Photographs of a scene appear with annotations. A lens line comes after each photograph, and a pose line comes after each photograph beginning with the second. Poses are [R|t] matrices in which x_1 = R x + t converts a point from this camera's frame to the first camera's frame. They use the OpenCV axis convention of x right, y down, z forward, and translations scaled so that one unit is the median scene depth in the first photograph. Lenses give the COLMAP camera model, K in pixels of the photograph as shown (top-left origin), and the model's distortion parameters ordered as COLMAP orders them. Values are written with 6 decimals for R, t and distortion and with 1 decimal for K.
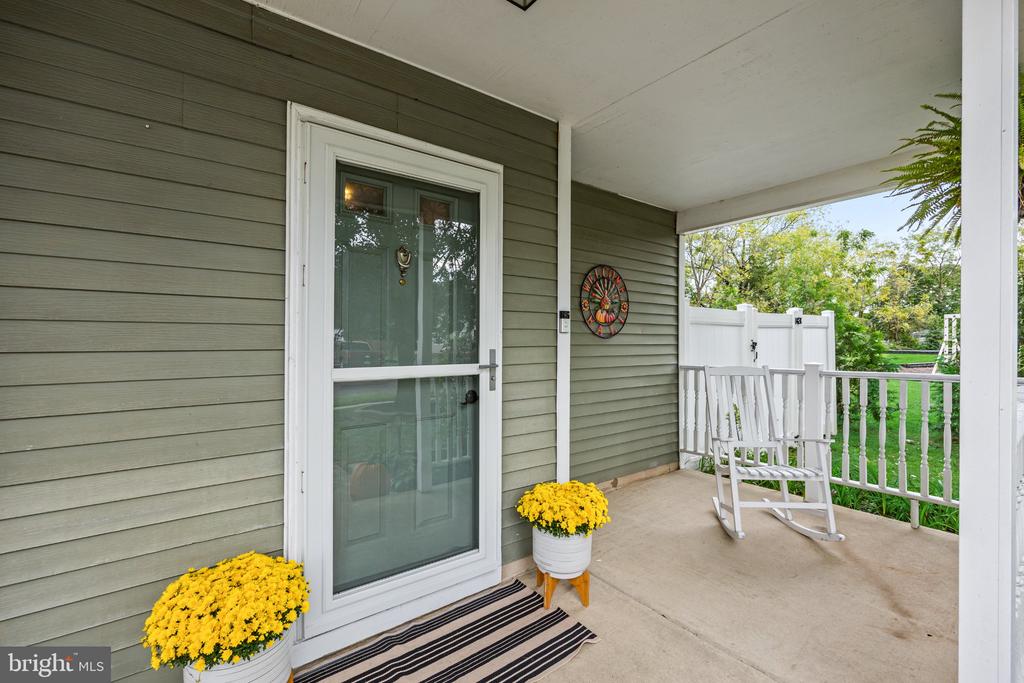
lens RADIAL K [[457.5, 0, 522.8], [0, 457.5, 335.4], [0, 0, 1]] dist [-0.012469, 0.000059]
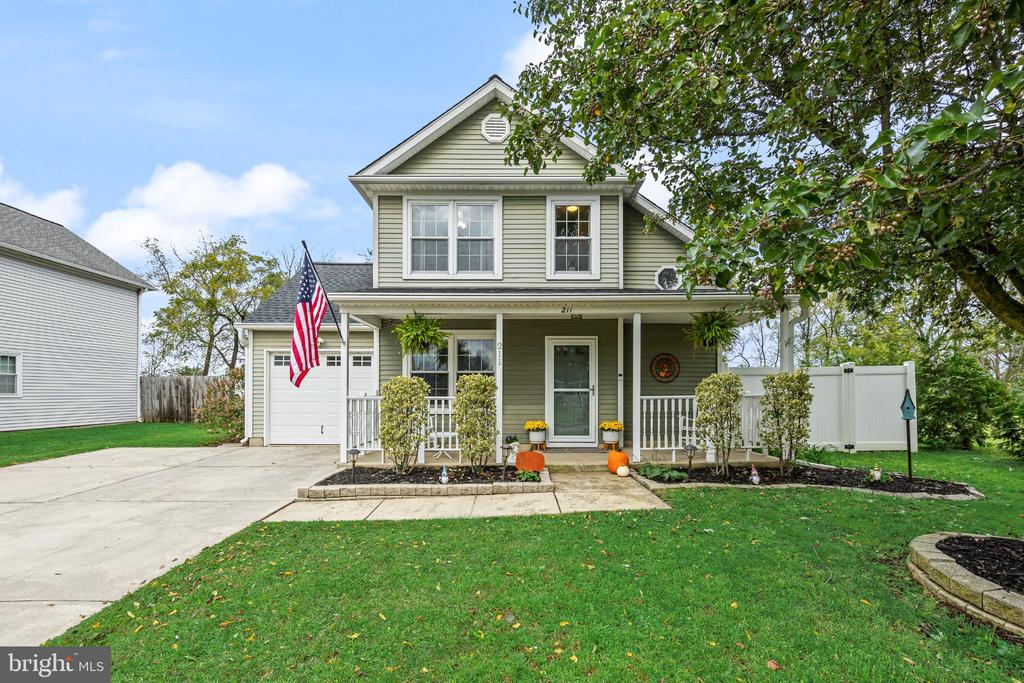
lens RADIAL K [[462.2, 0, 515.9], [0, 462.2, 389.8], [0, 0, 1]] dist [0.020718, 0.000401]
pose [[0.791625, -0.012043, -0.610889, 1.666493], [0.009780, 0.999927, -0.007039, 0.084187], [0.610929, -0.000402, 0.791685, -2.308601]]
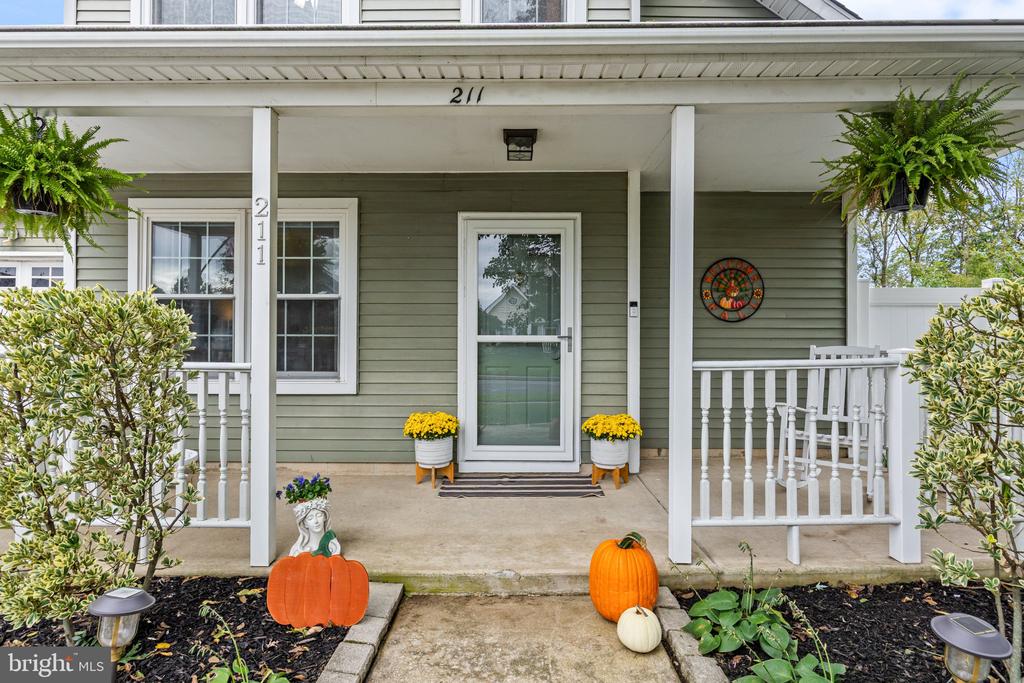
lens RADIAL K [[561.0, 0, 501.9], [0, 561.0, 334.7], [0, 0, 1]] dist [0.001844, -0.000203]
pose [[0.784623, -0.008688, -0.619913, 0.919882], [0.008407, 0.999959, -0.003374, 0.057267], [0.619917, -0.002564, 0.784663, -0.685939]]
